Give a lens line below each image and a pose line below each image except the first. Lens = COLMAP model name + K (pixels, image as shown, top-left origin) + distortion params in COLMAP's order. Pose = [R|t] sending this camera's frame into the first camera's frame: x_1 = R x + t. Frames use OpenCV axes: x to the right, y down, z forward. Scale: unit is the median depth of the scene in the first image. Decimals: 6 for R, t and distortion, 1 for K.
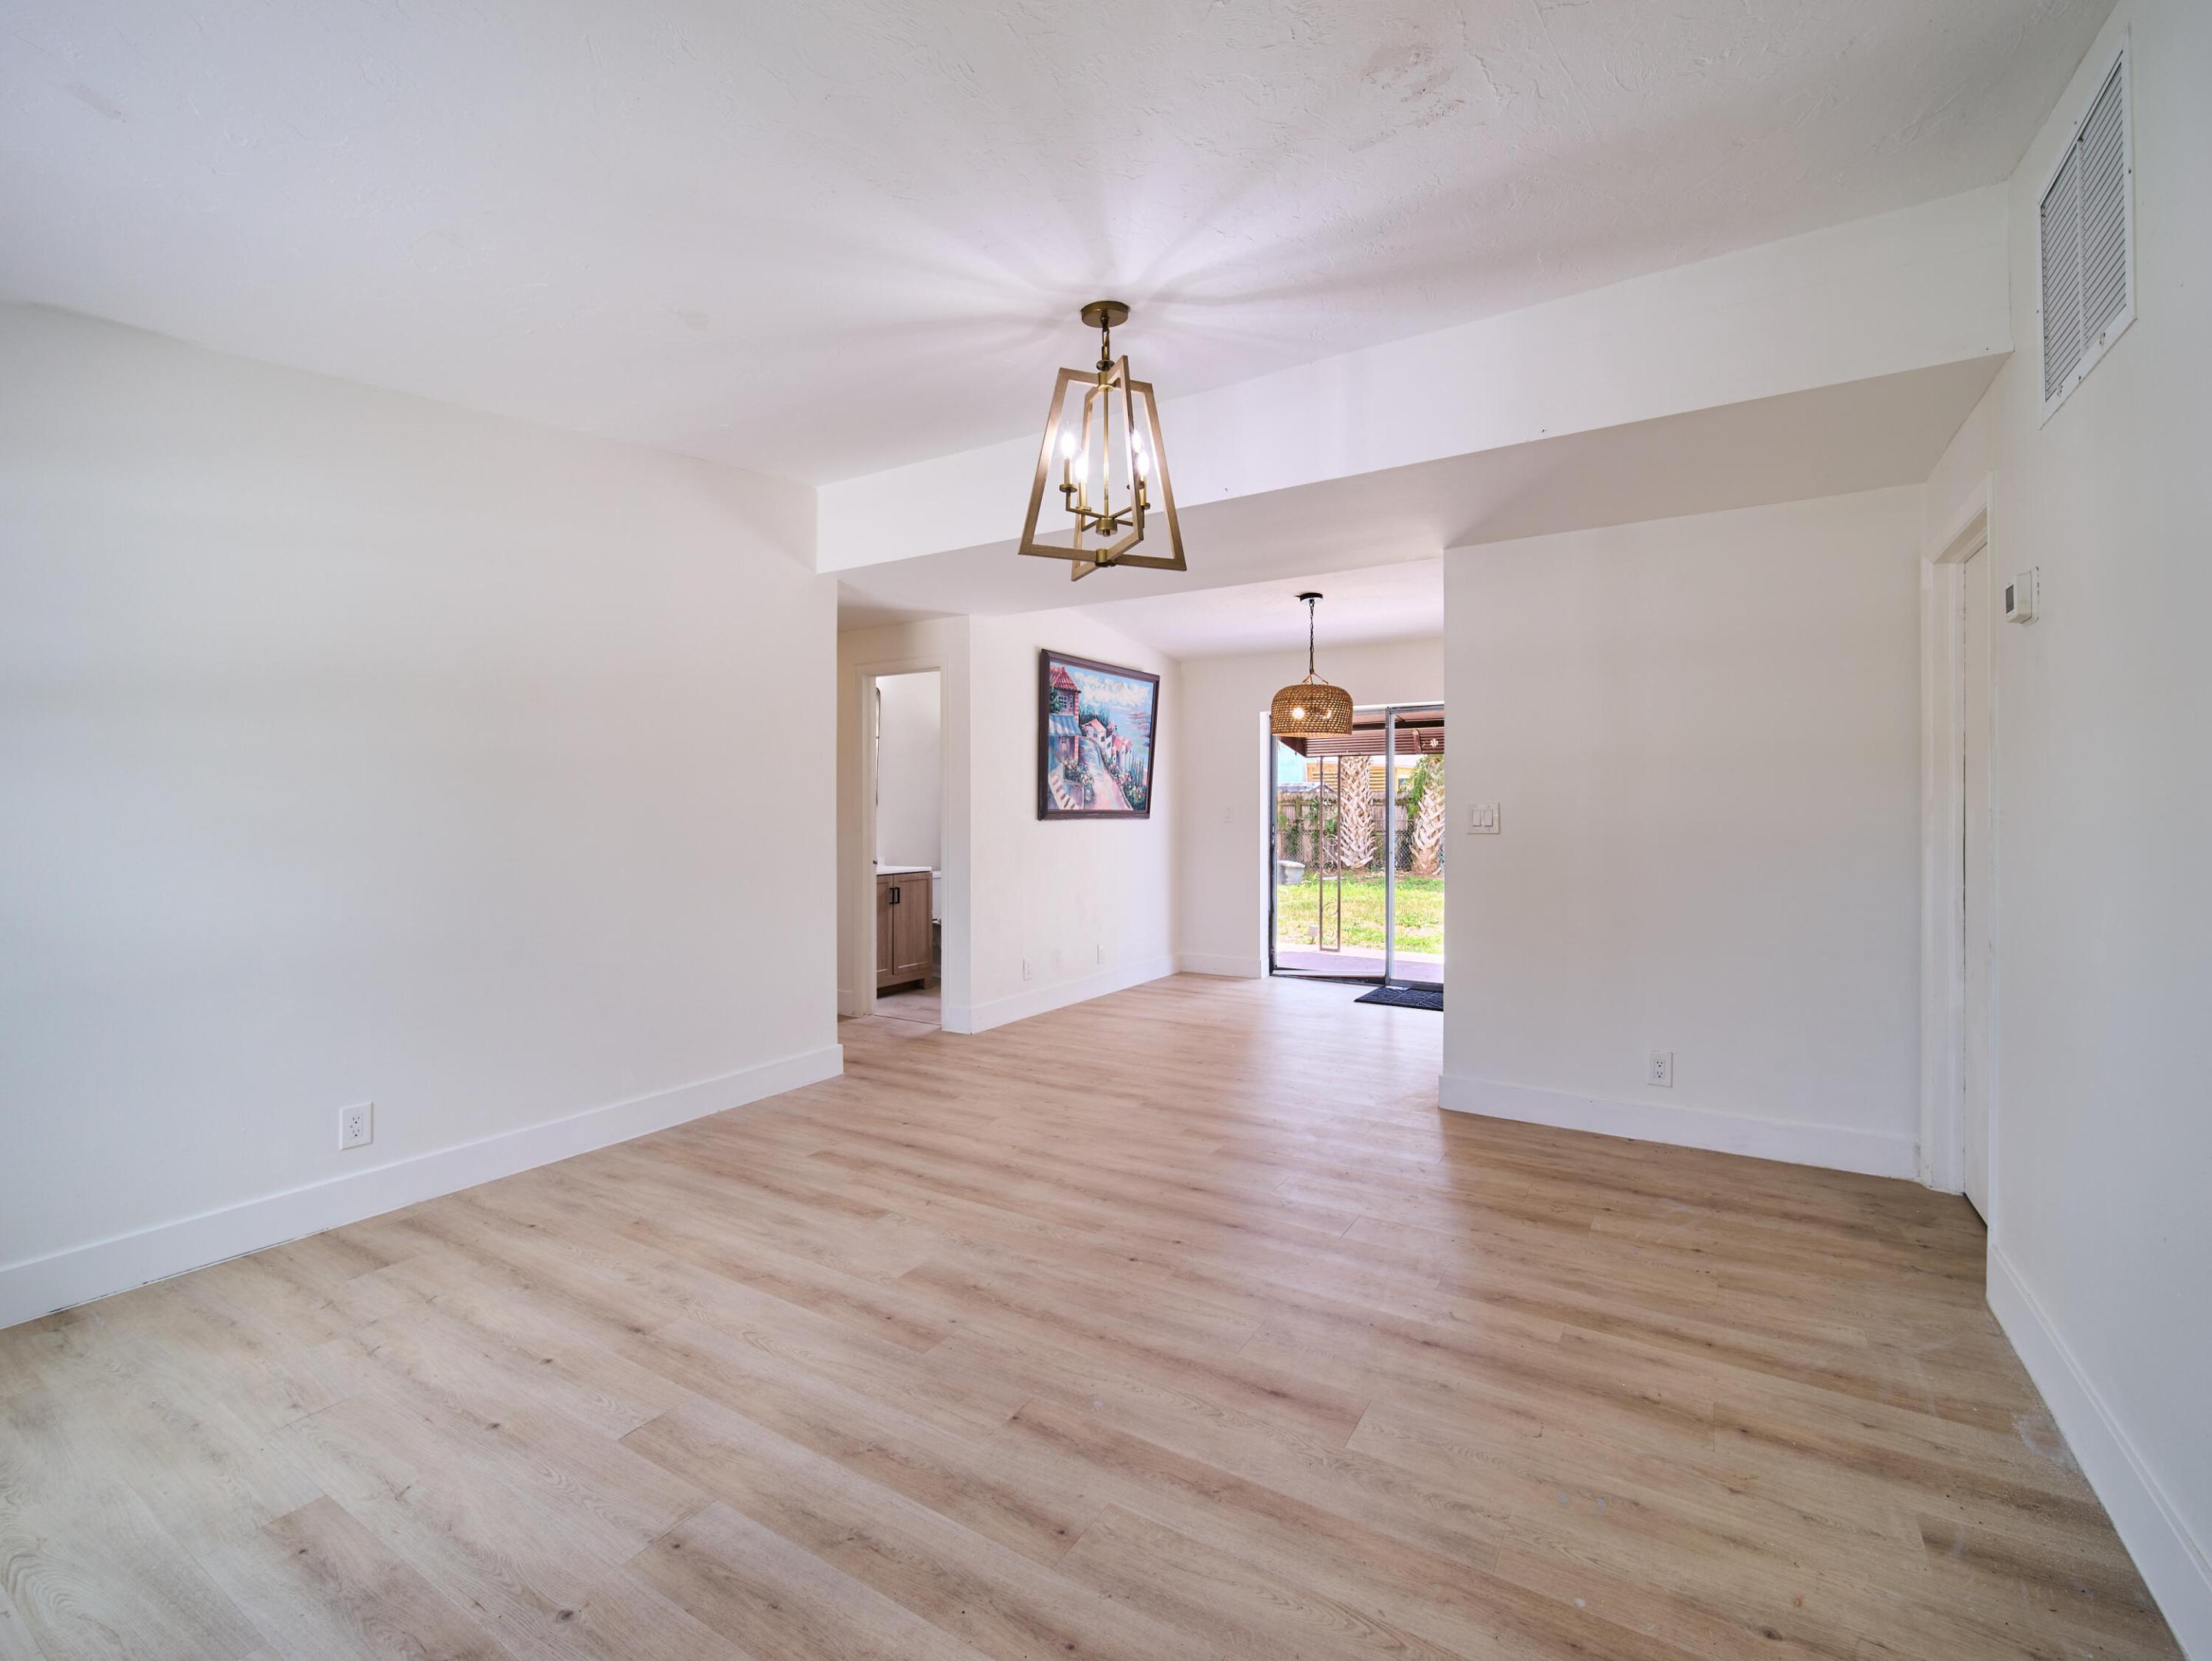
lens RADIAL K [[979.5, 0, 1101.0], [0, 979.5, 815.9], [0, 0, 1]] dist [-0.003664, -0.000766]
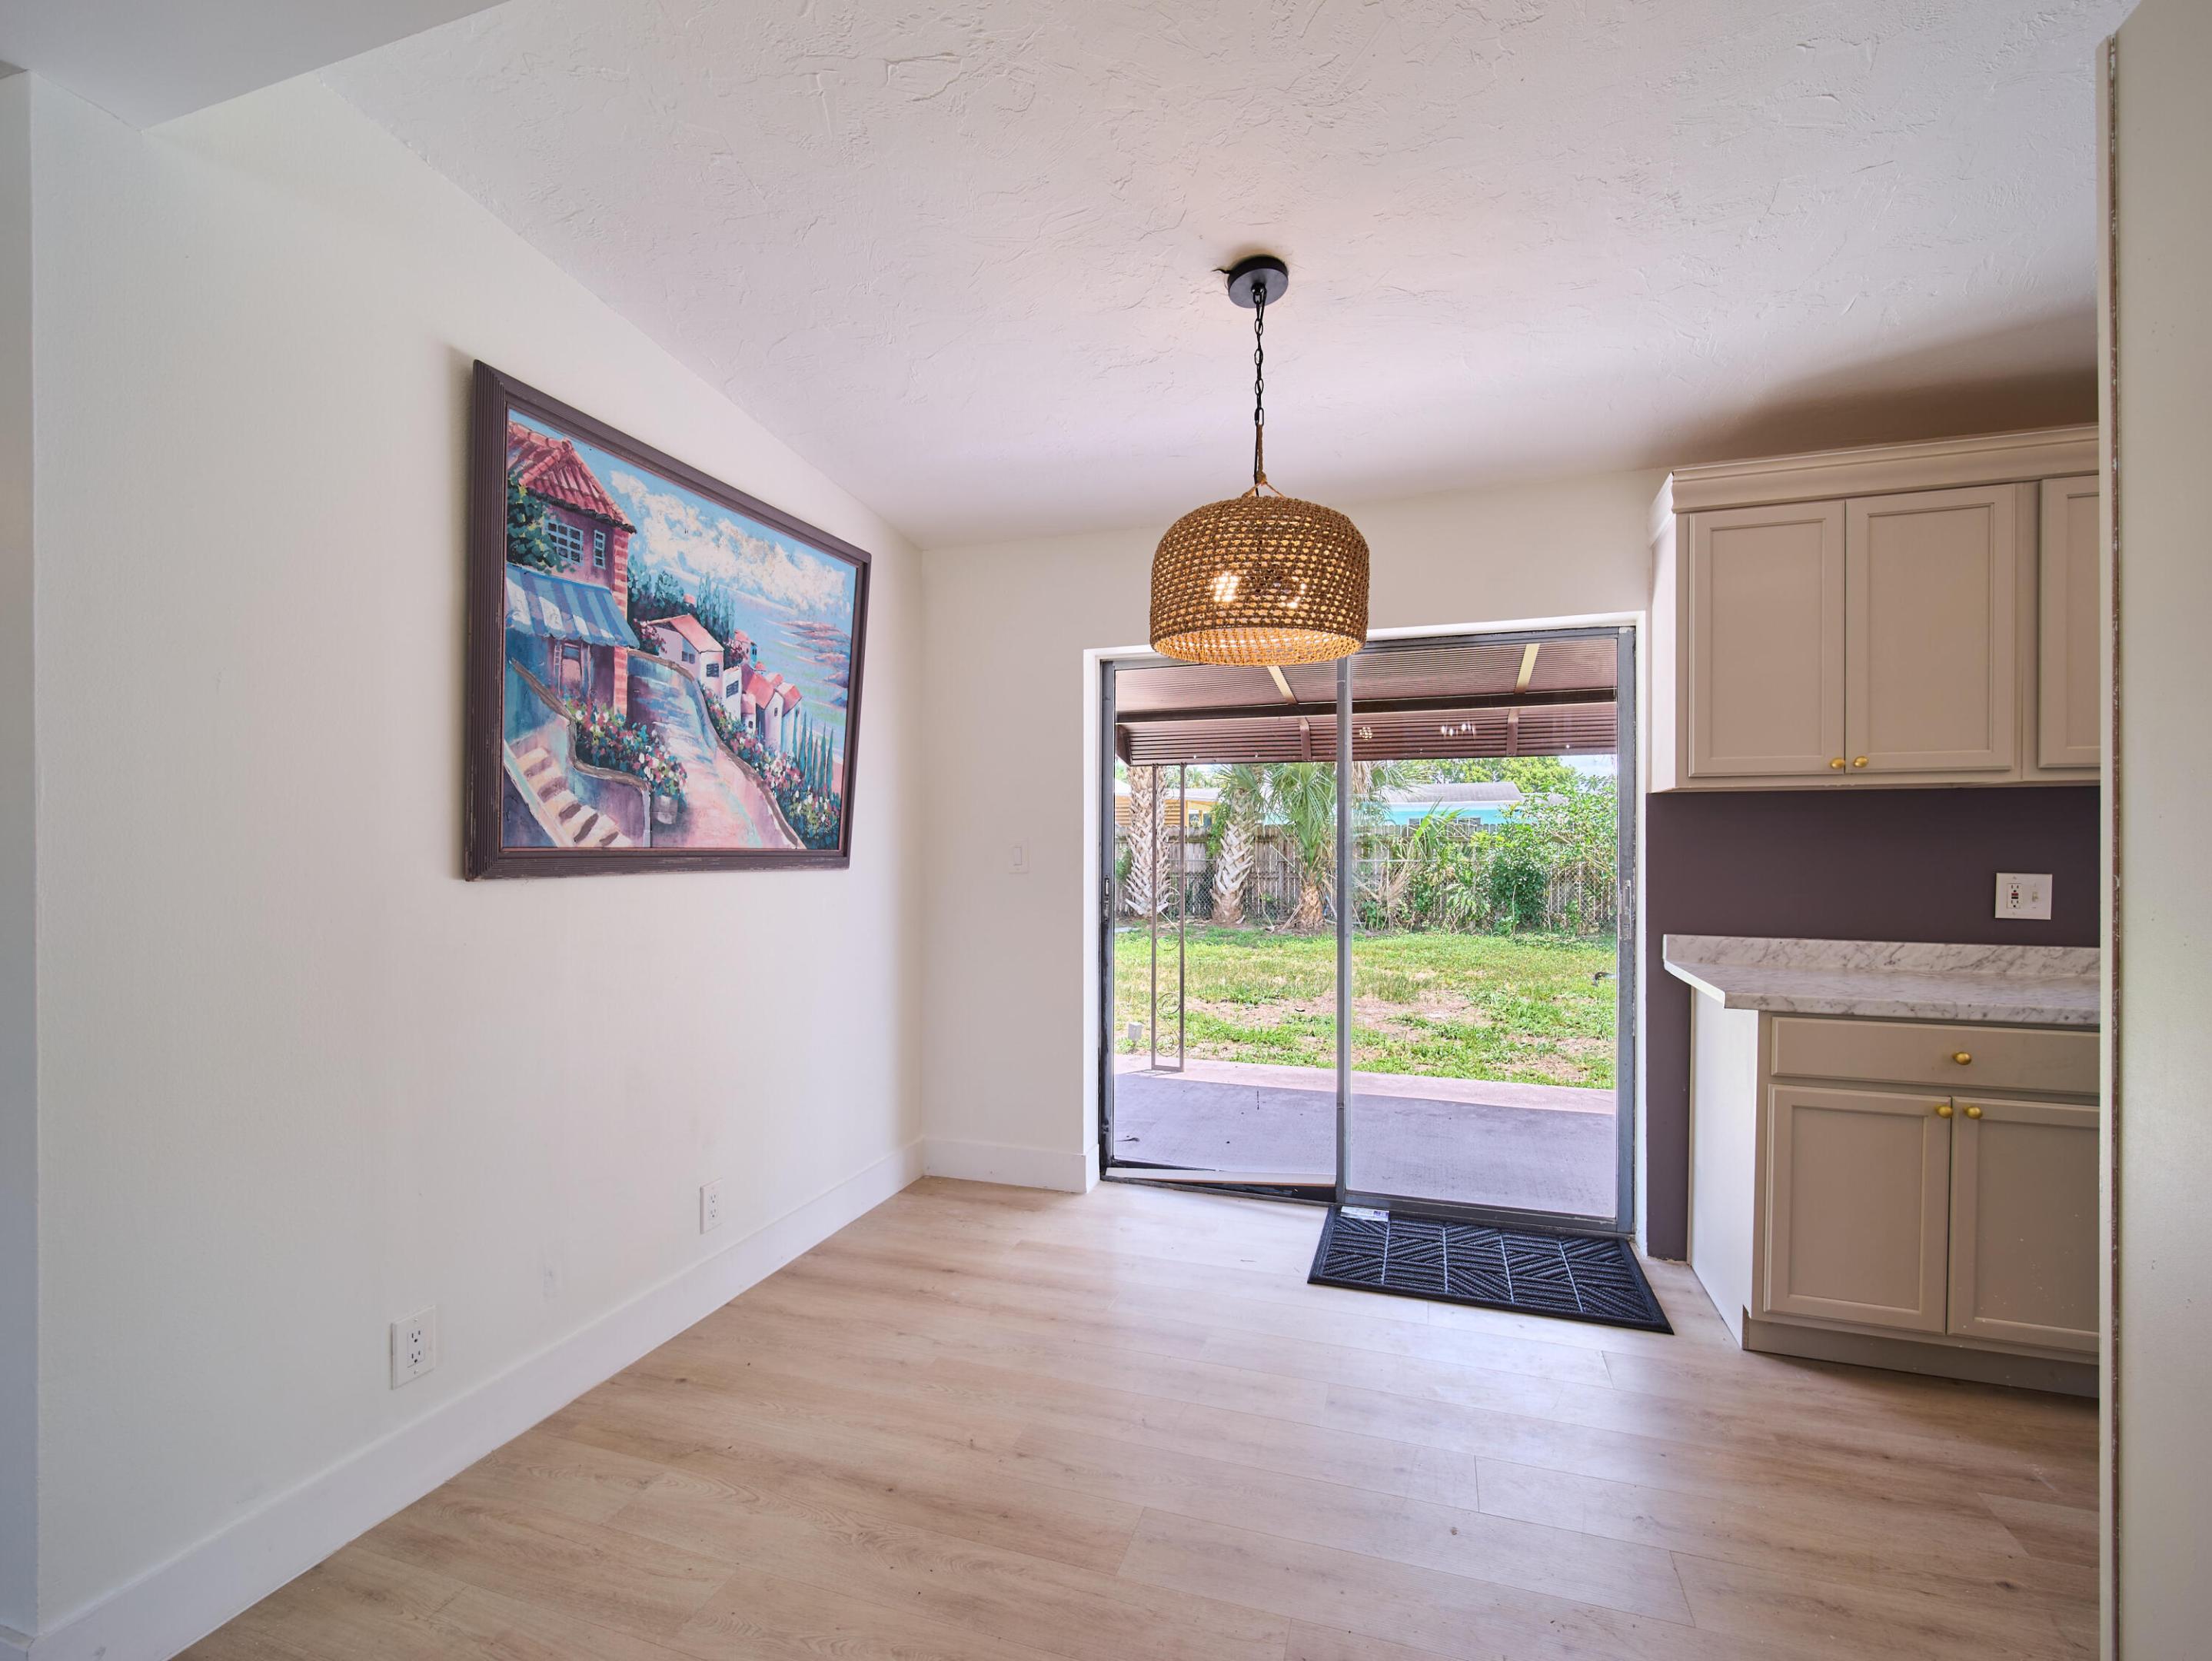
lens RADIAL K [[979.5, 0, 1104.8], [0, 979.5, 851.1], [0, 0, 1]] dist [-0.003664, -0.000766]
pose [[0.971075, 0.000555, 0.238774, 0.063137], [0.000137, 0.999996, -0.002882, -0.004101], [-0.238775, 0.002831, 0.971071, 0.593355]]
